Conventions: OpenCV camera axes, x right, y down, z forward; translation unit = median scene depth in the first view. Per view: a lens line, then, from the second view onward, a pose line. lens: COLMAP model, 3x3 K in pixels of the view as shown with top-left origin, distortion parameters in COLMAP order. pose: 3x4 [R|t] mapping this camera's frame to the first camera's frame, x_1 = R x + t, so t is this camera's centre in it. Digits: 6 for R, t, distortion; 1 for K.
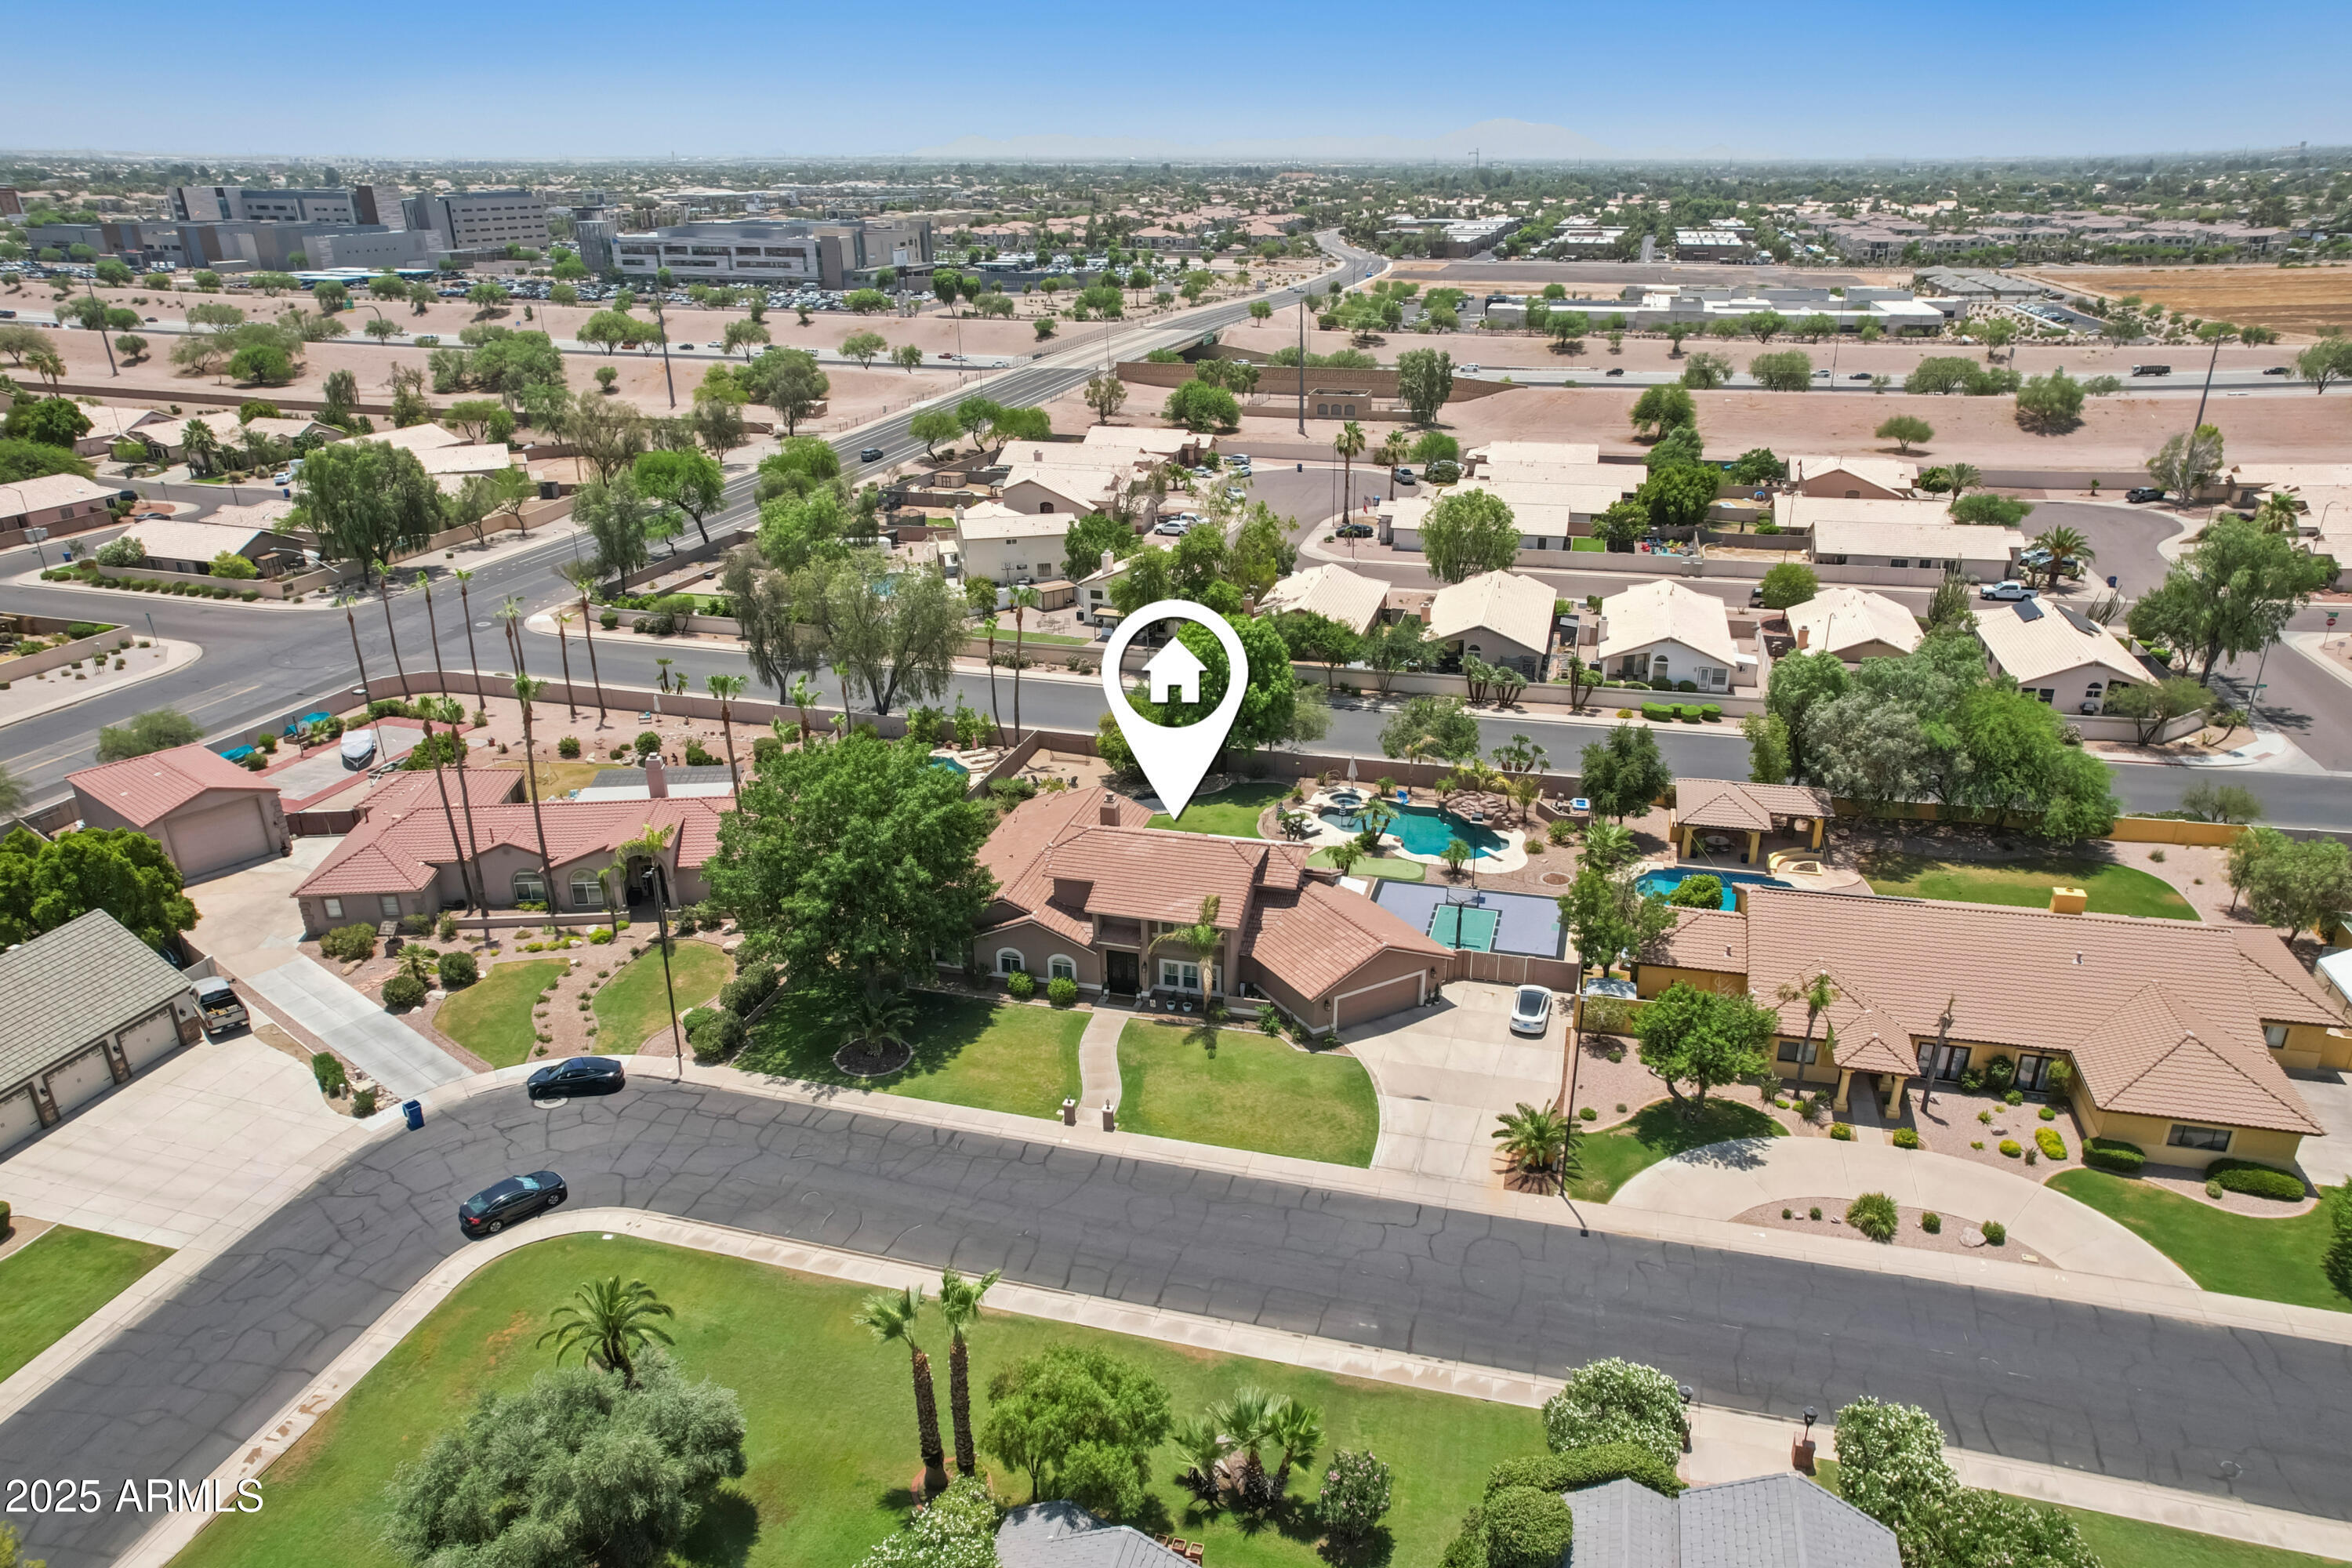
lens RADIAL K [[1564.5, 0, 1162.9], [0, 1564.5, 785.2], [0, 0, 1]] dist [-0.064672, 0.000009]
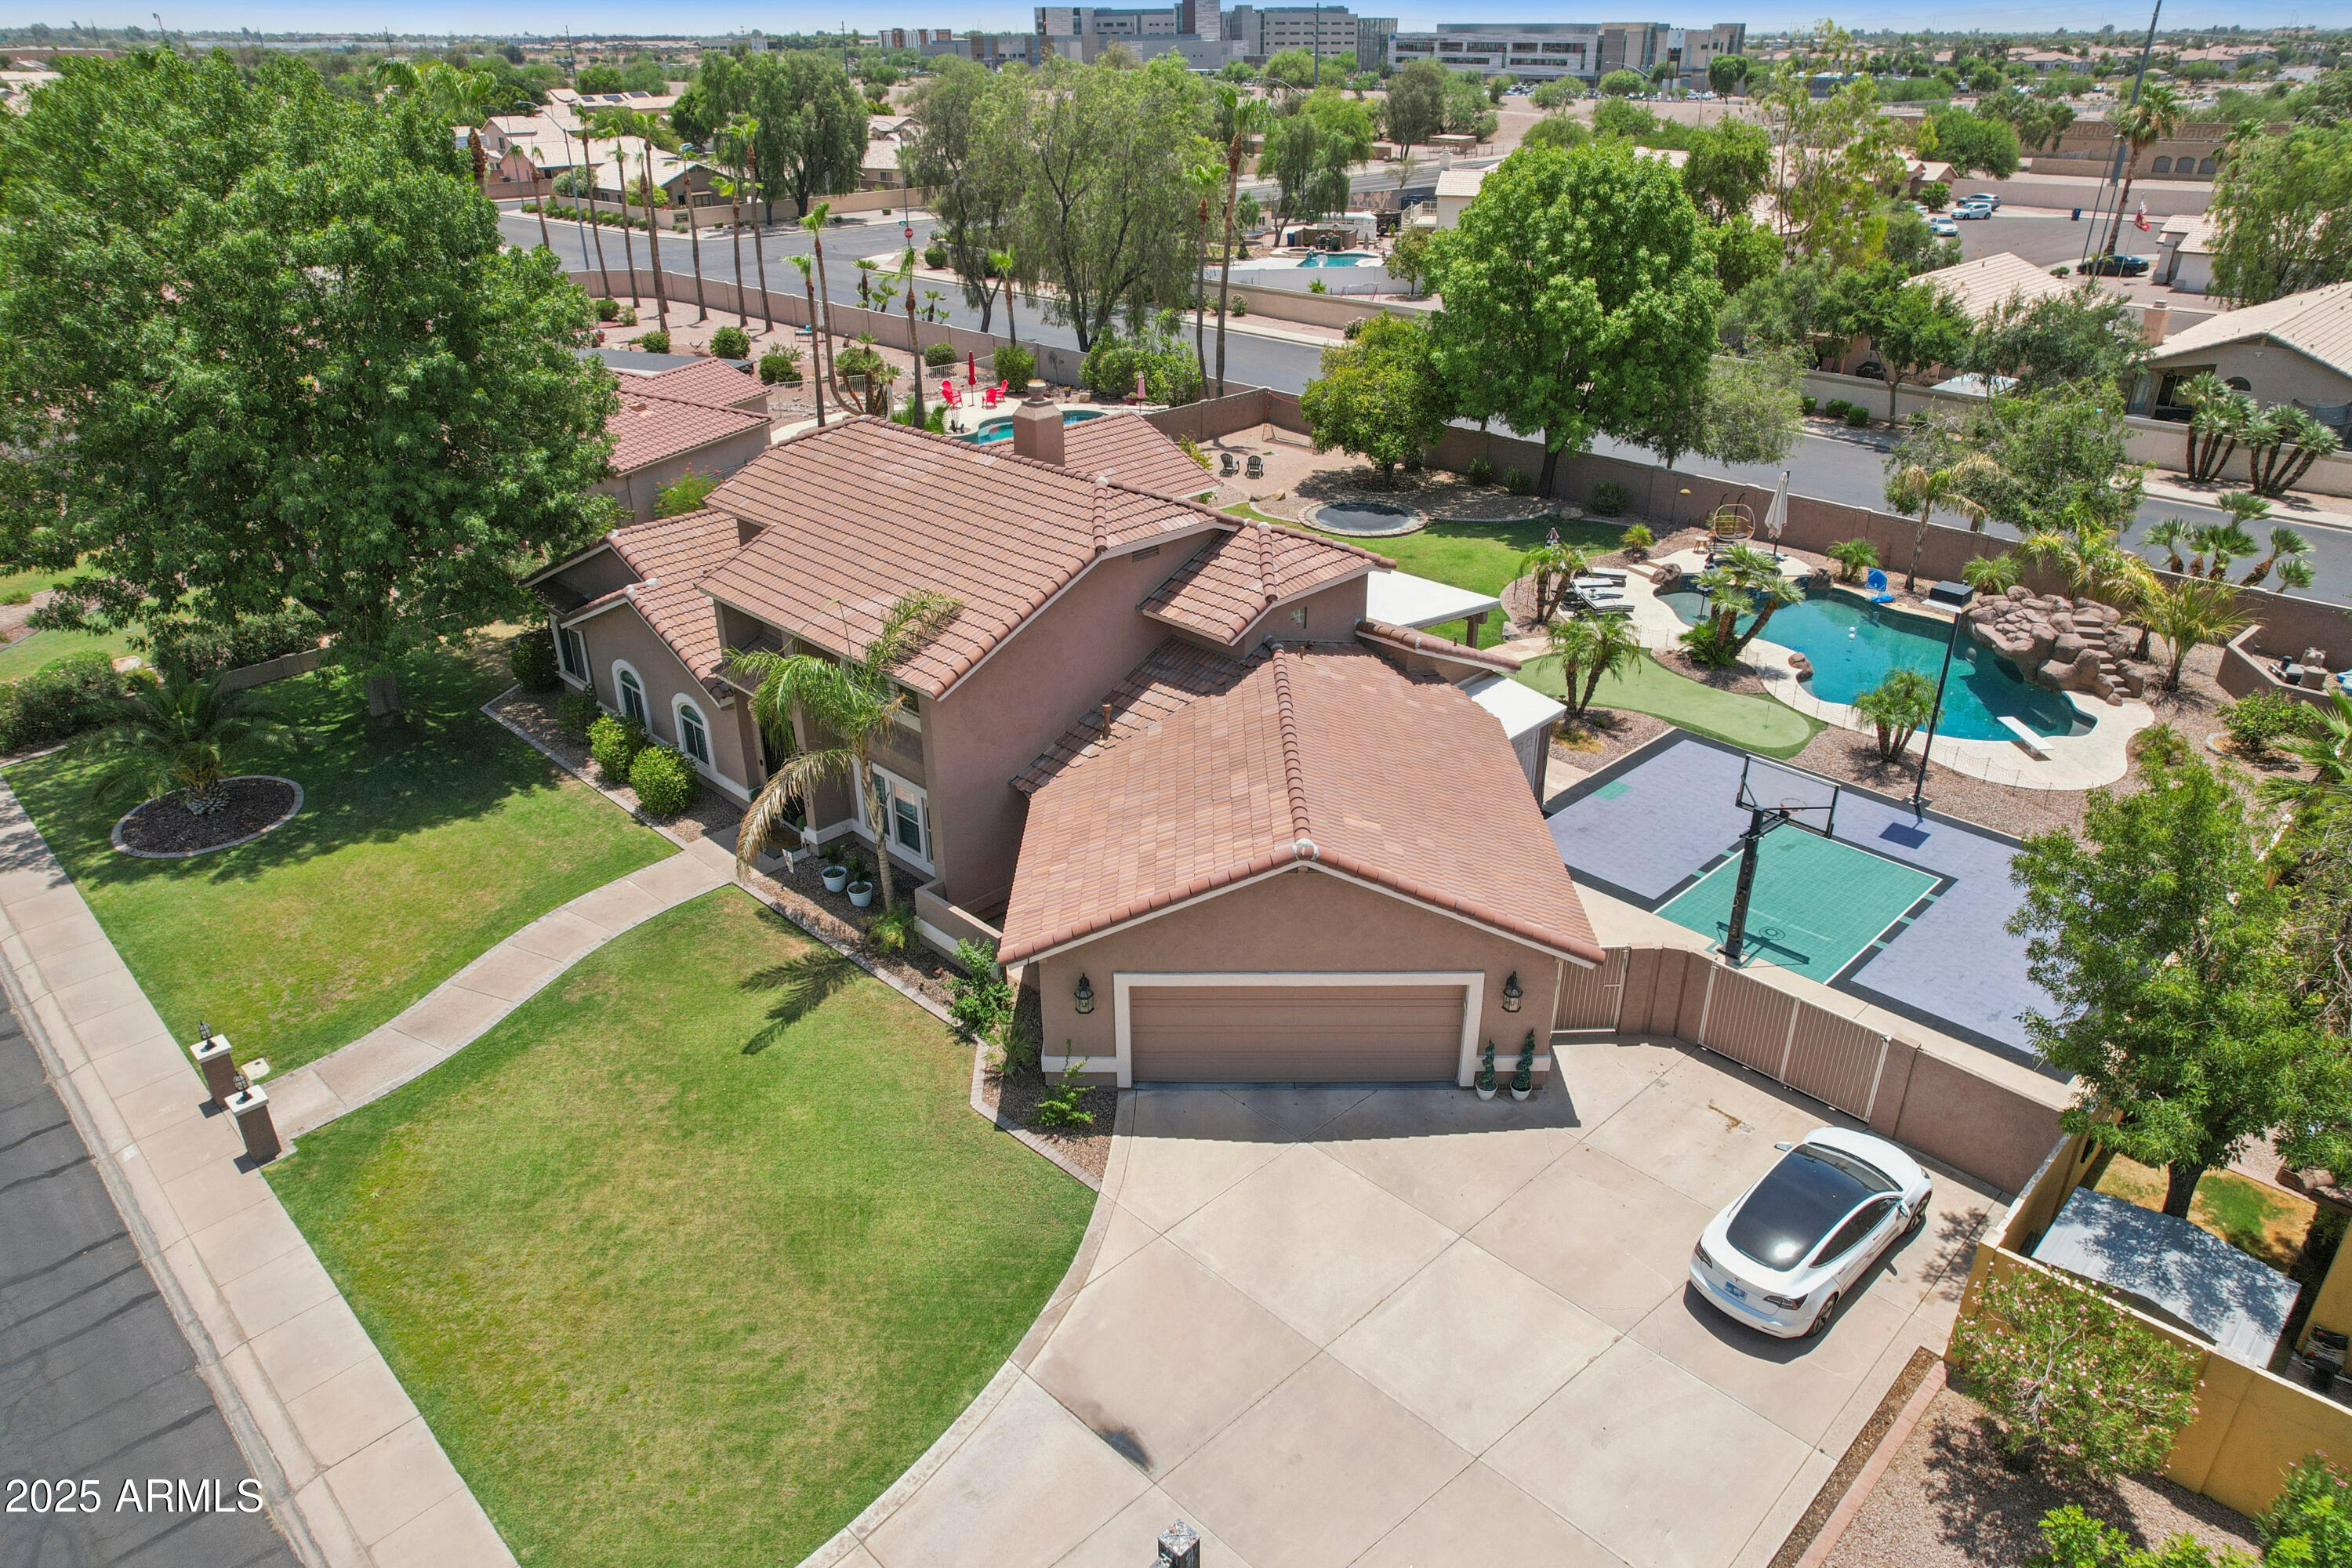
lens RADIAL K [[1518.8, 0, 1176.0], [0, 1518.8, 784.0], [0, 0, 1]] dist [-0.084257, 0.082615]
pose [[0.872775, 0.225598, -0.432861, 0.234884], [-0.184158, 0.973439, 0.136020, 0.053803], [0.452050, -0.039000, 0.891140, 0.720921]]
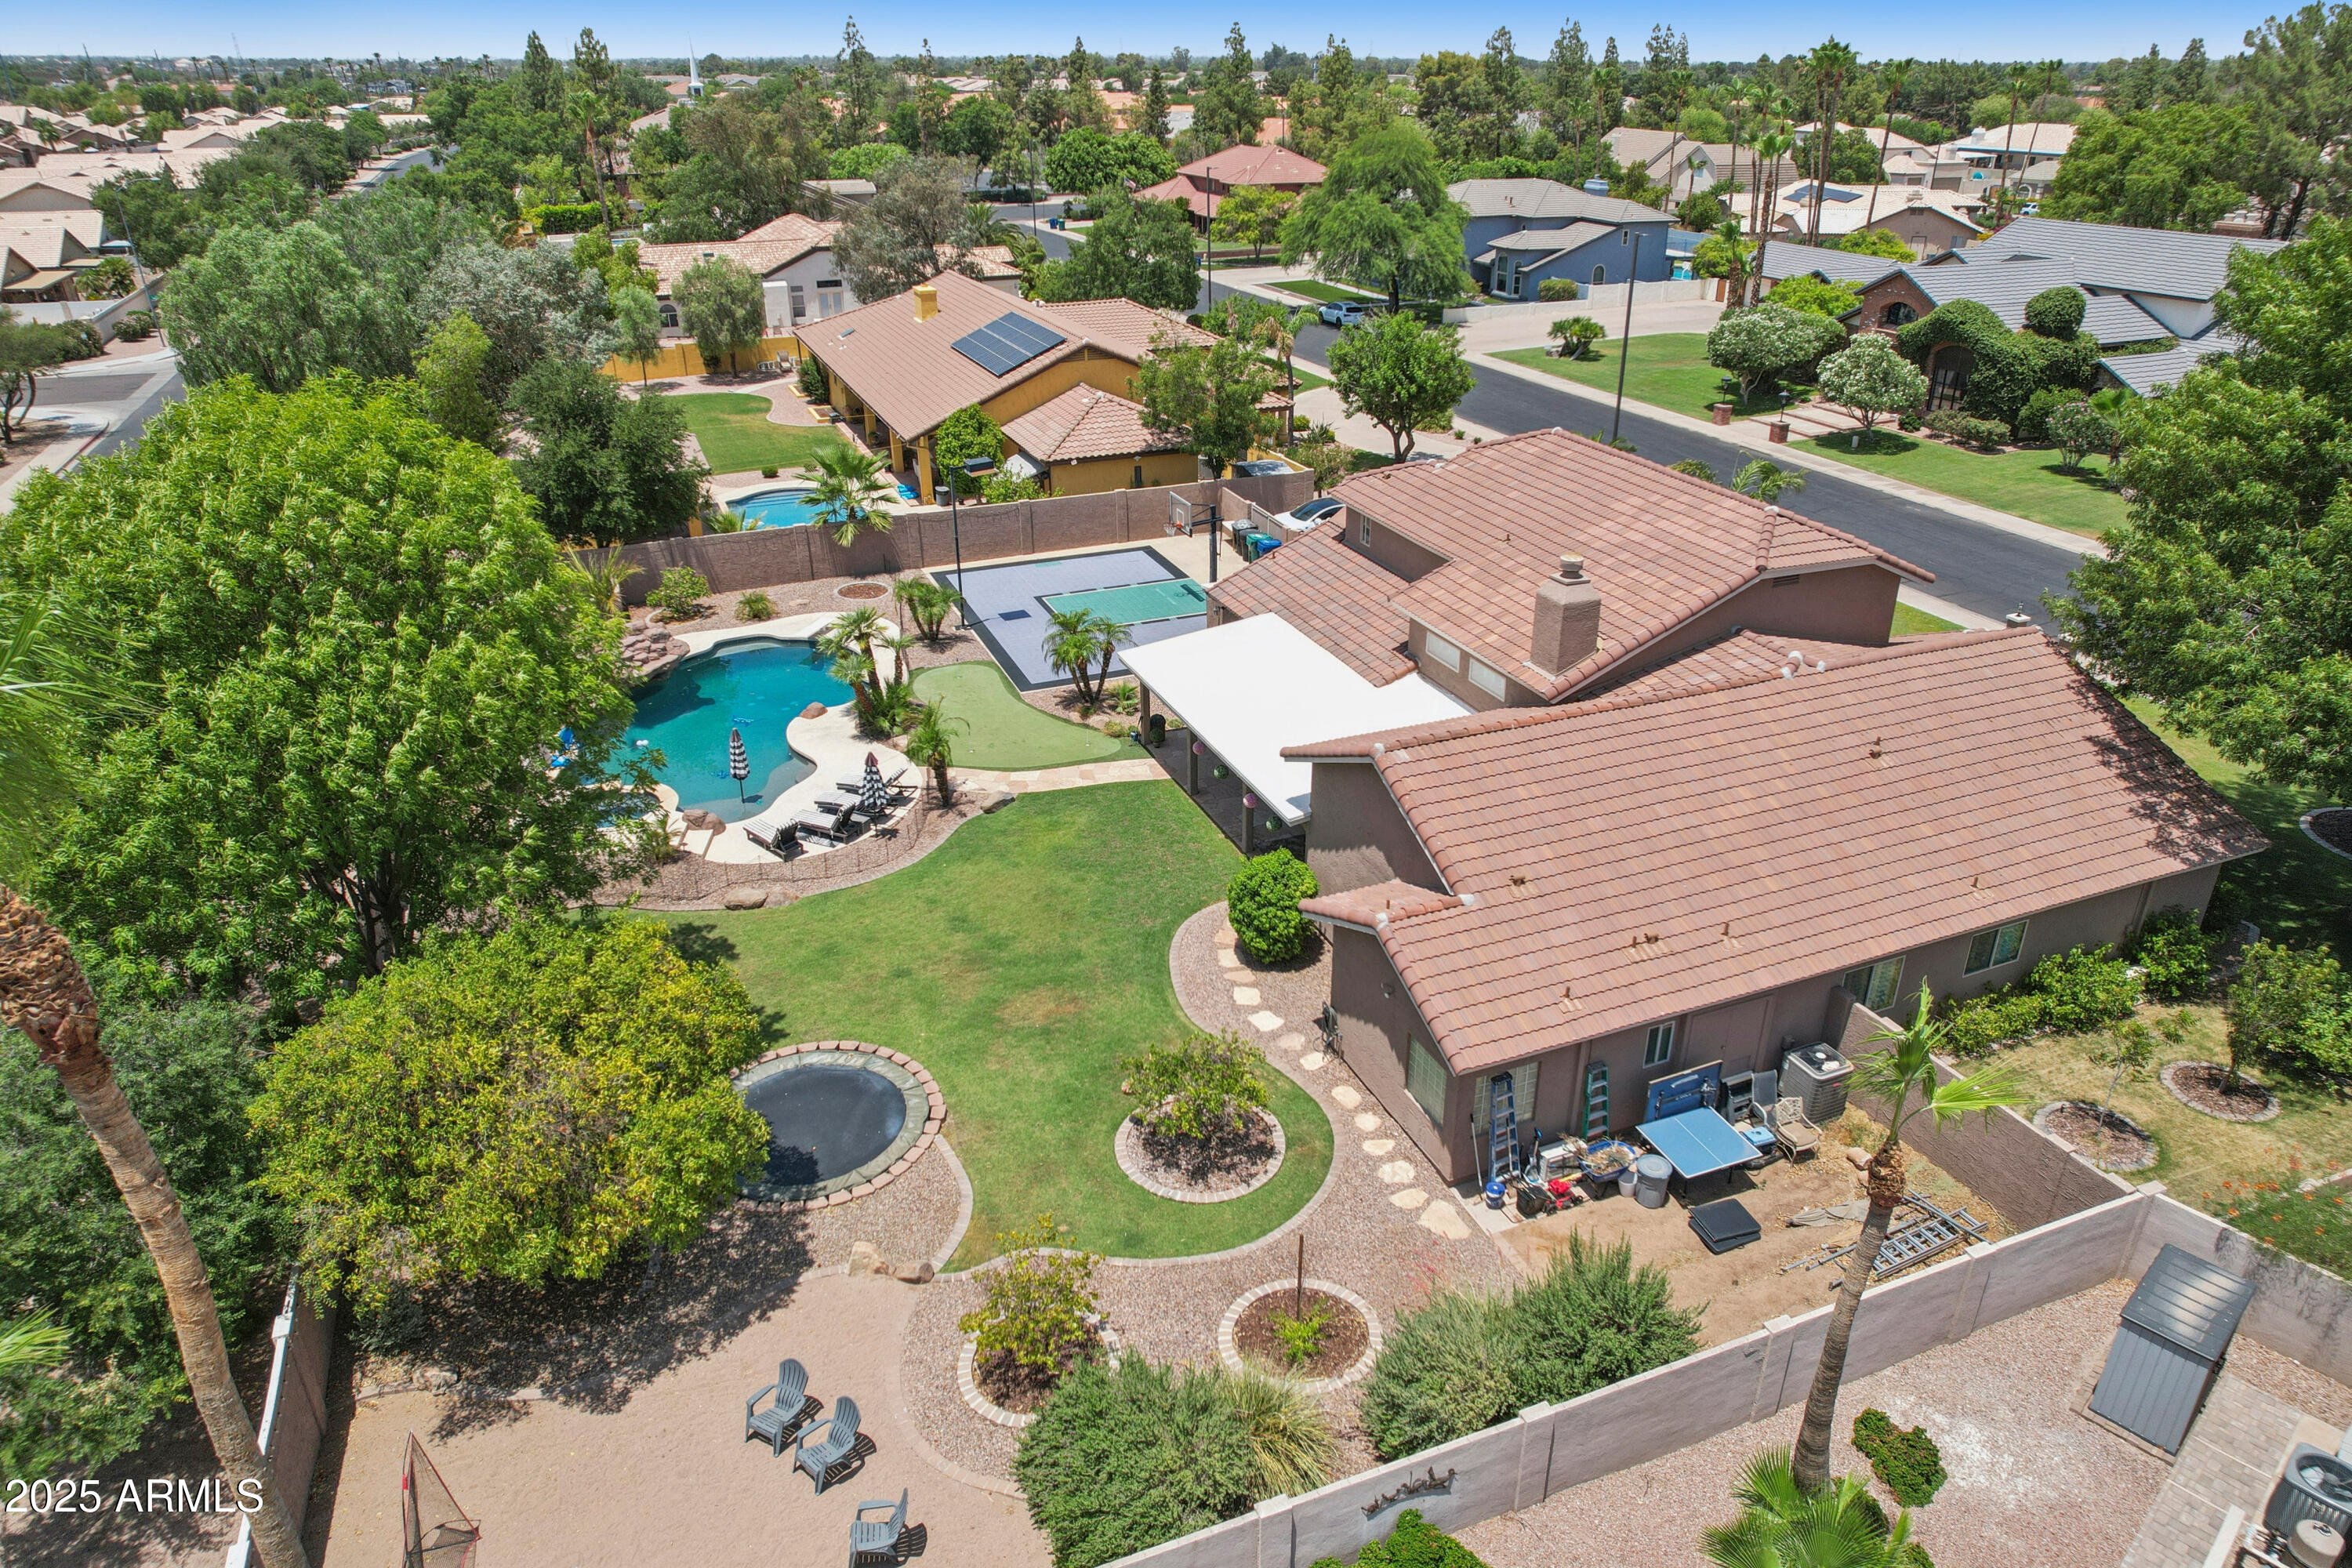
lens RADIAL K [[1518.8, 0, 1176.0], [0, 1518.8, 784.0], [0, 0, 1]] dist [-0.084257, 0.082615]
pose [[-0.613163, -0.327356, 0.718936, -0.265337], [0.307123, 0.739710, 0.598752, -0.209368], [-0.727809, 0.587934, -0.353025, 1.368015]]
